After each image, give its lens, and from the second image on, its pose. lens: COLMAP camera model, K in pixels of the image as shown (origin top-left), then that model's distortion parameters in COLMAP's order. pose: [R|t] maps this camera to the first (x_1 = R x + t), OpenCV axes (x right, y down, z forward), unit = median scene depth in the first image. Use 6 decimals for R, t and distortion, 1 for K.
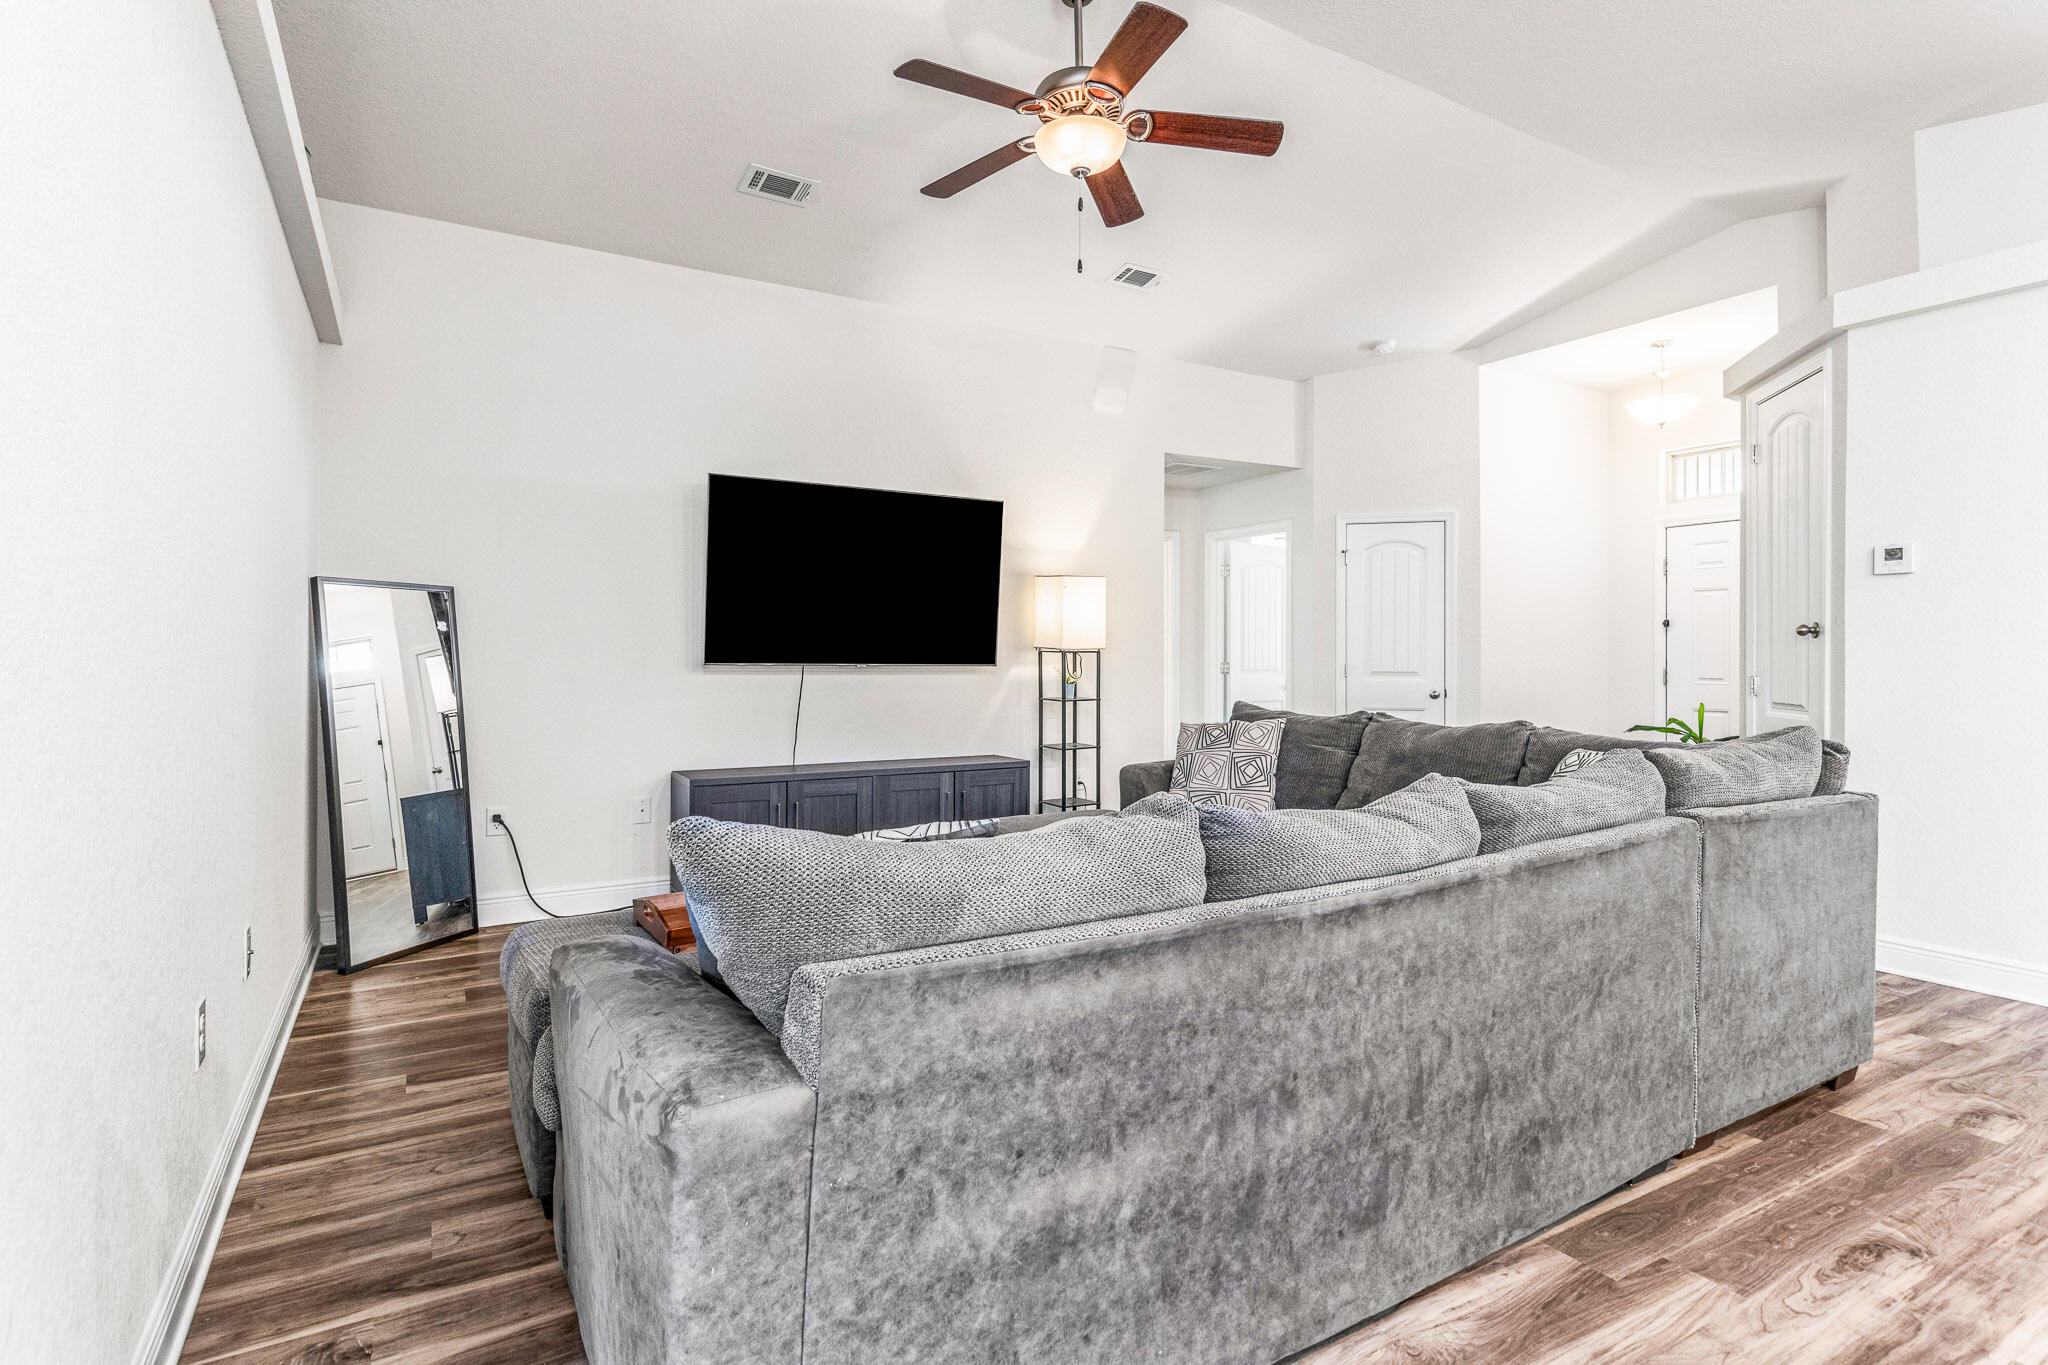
lens RADIAL K [[1031.9, 0, 1024.4], [0, 1031.9, 655.8], [0, 0, 1]] dist [0.002005, -0.001437]
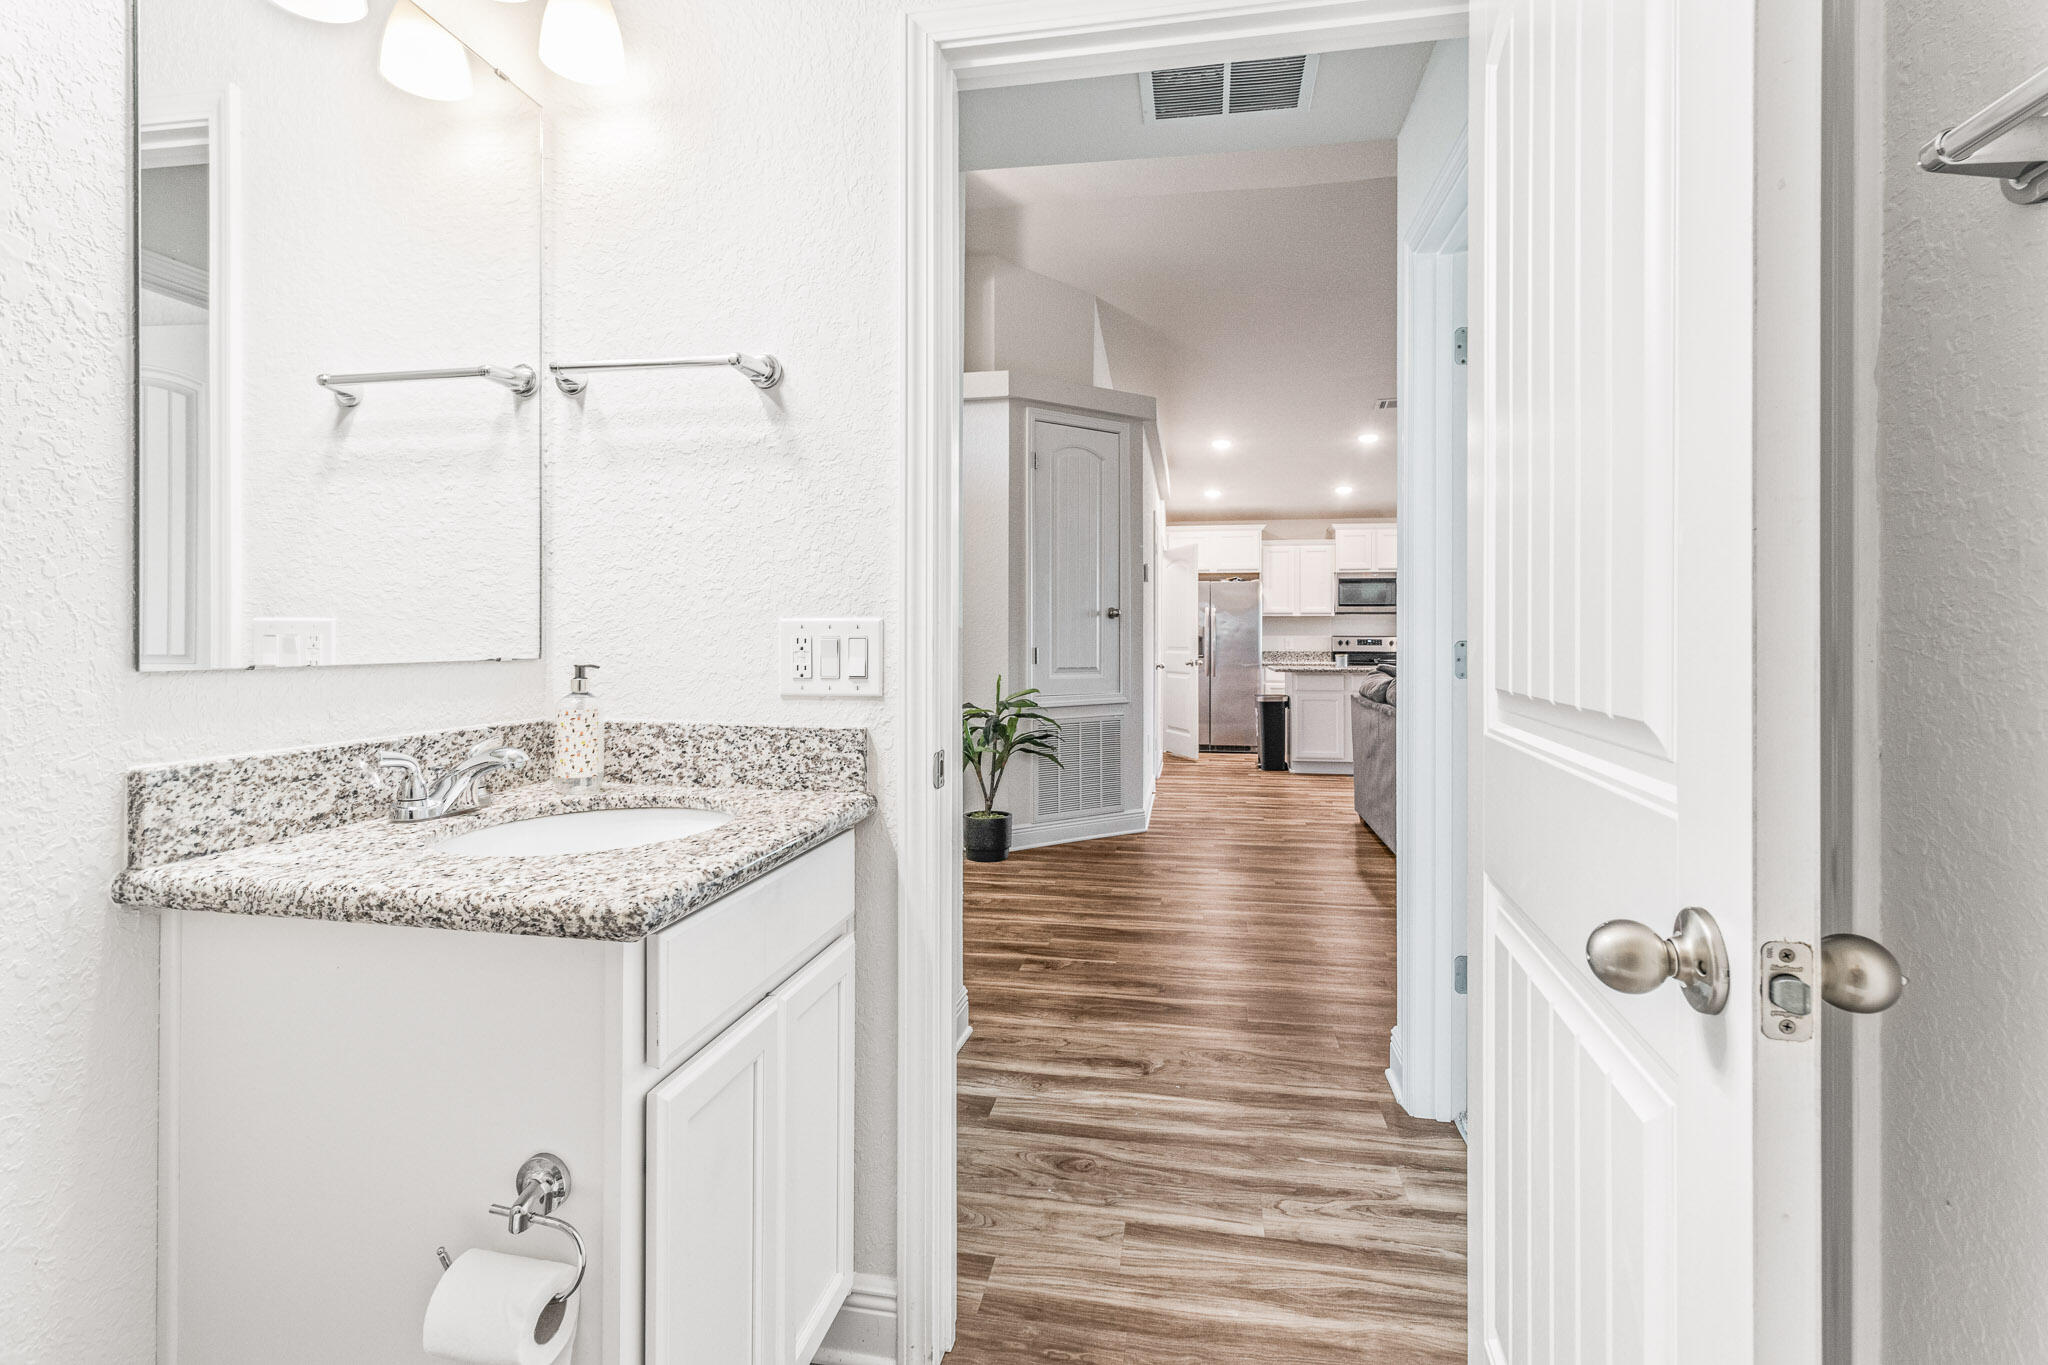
lens RADIAL K [[965.0, 0, 1029.9], [0, 965.0, 645.3], [0, 0, 1]] dist [0.002536, 0.001038]
pose [[-0.762861, -0.007096, 0.646524, -0.005603], [-0.004659, 0.999974, 0.005477, 0.013785], [-0.646546, 0.001166, -0.762874, 2.280171]]
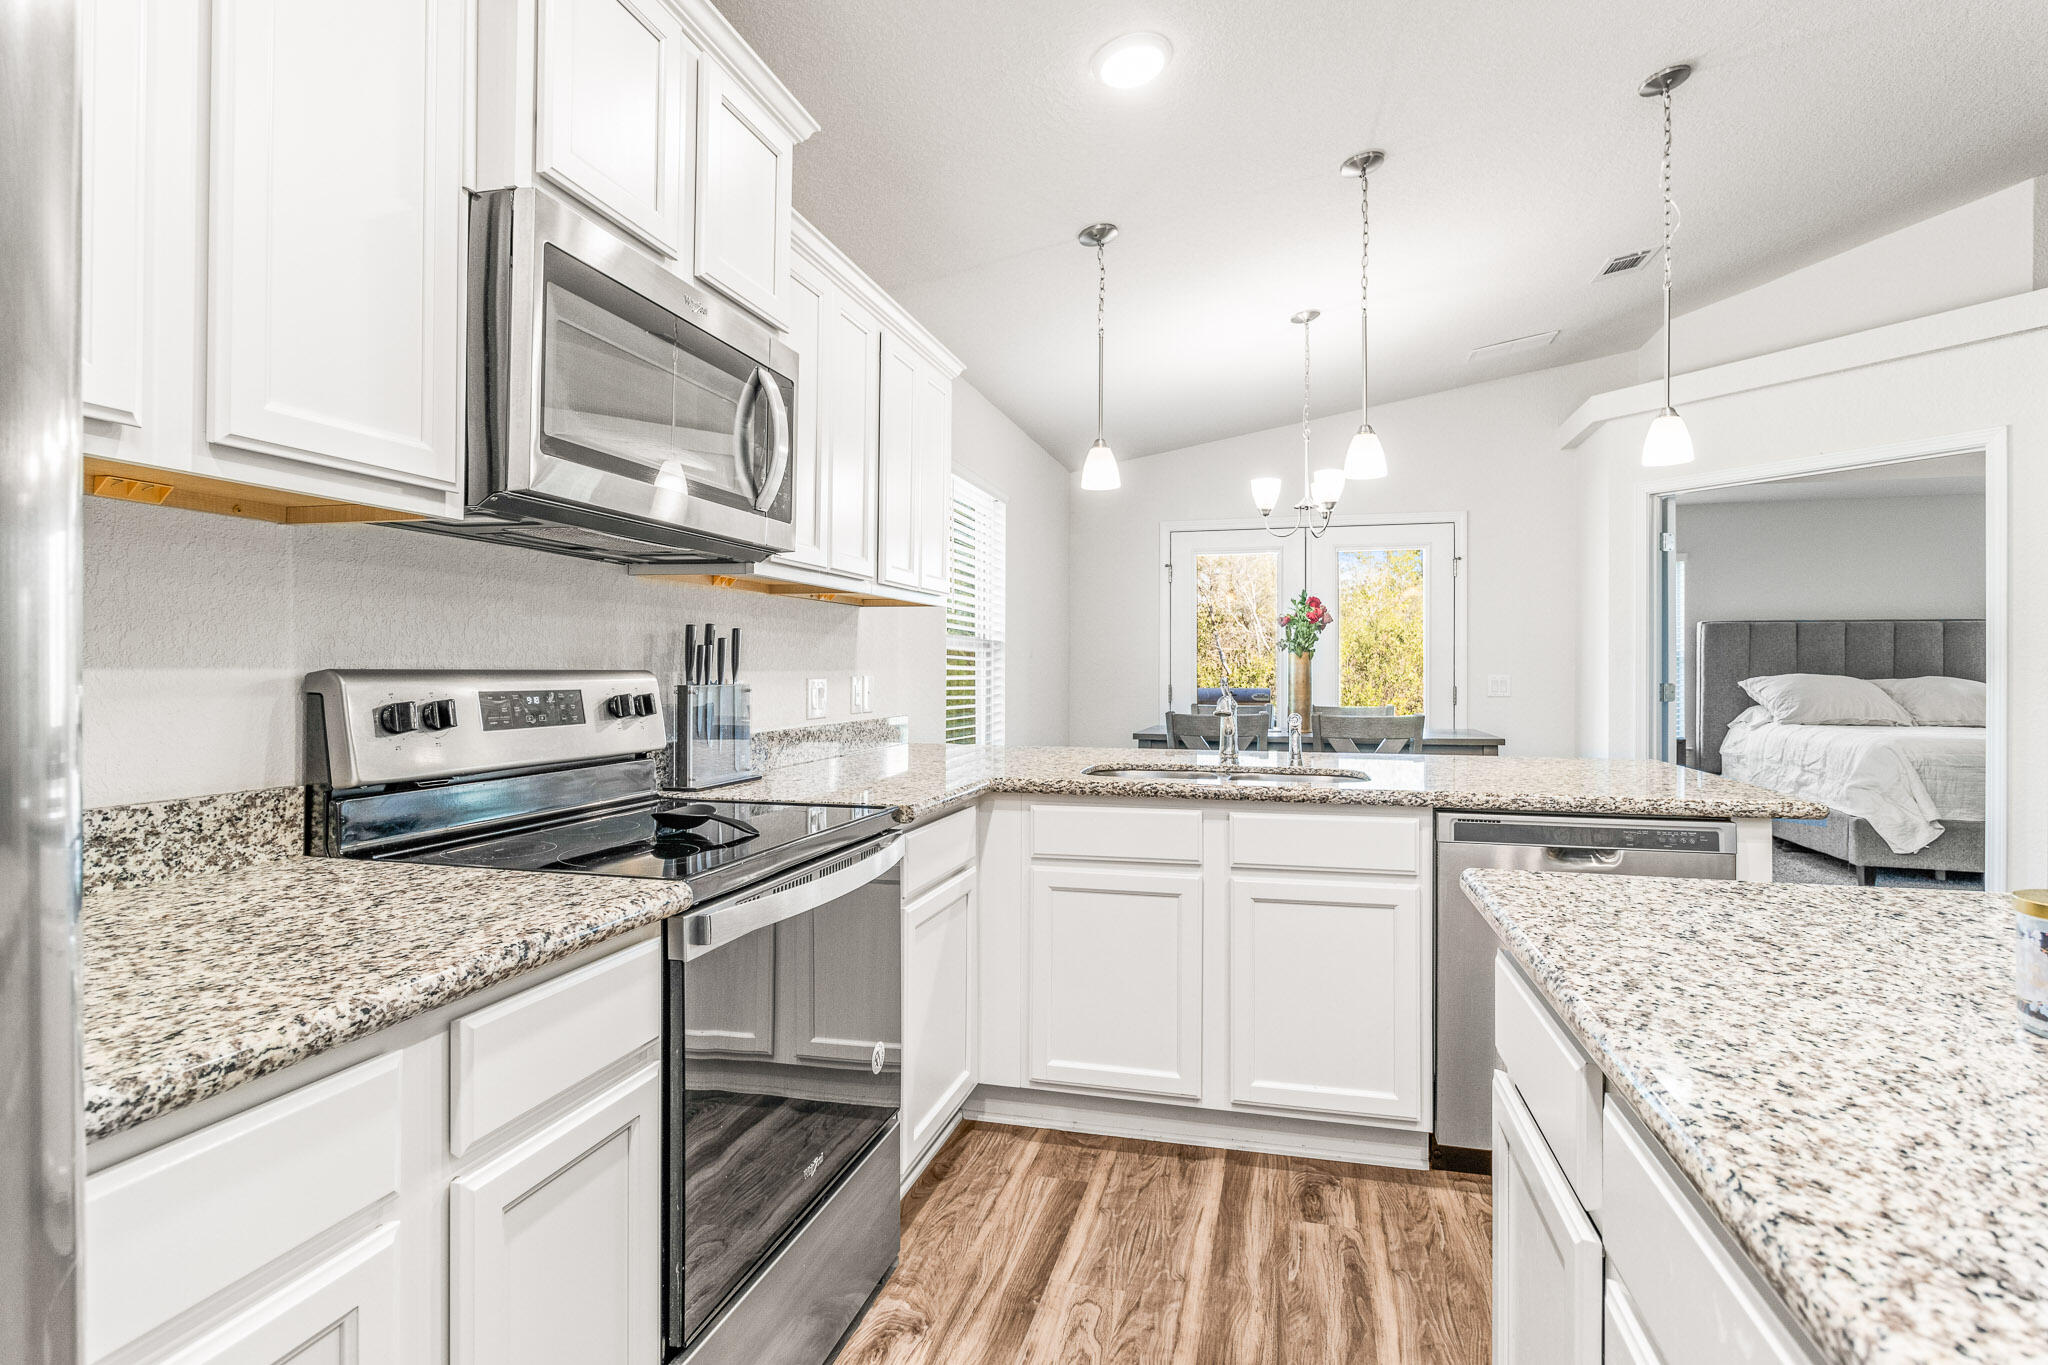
lens RADIAL K [[1020.0, 0, 1026.7], [0, 1020.0, 663.3], [0, 0, 1]] dist [0.002924, 0.000110]
pose [[-0.710256, -0.009347, -0.703882, 1.165347], [-0.003775, 0.999948, -0.009470, -0.001288], [0.703934, -0.004068, -0.710254, 0.161376]]
